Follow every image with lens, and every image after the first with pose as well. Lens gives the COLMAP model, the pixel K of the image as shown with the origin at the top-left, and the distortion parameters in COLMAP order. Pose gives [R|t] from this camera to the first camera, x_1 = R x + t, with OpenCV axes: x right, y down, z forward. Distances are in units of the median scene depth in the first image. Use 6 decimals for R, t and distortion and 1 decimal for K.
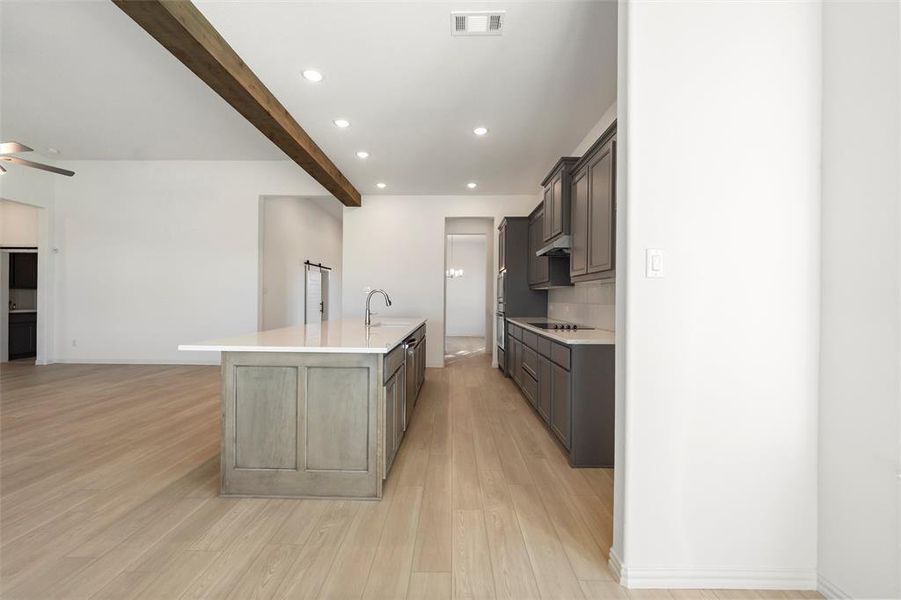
lens RADIAL K [[361.7, 0, 450.5], [0, 361.7, 300.0], [0, 0, 1]] dist [-0.001484, -0.000247]
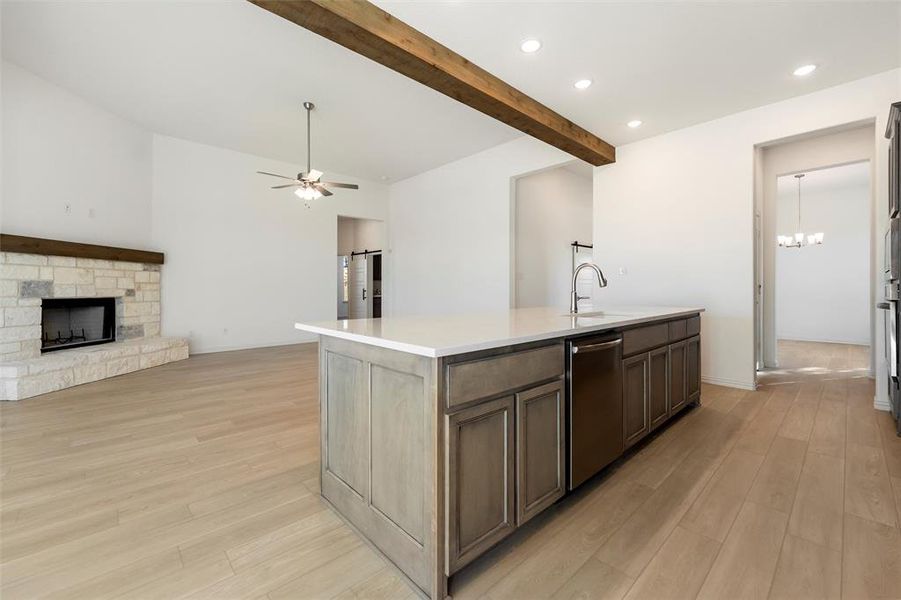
lens RADIAL K [[374.7, 0, 451.7], [0, 374.7, 288.9], [0, 0, 1]] dist [-0.000141, -0.000232]
pose [[0.692910, -0.009362, -0.720964, 0.157640], [0.008757, 0.999951, -0.004568, 0.024370], [0.720971, -0.003148, 0.692958, 0.359087]]
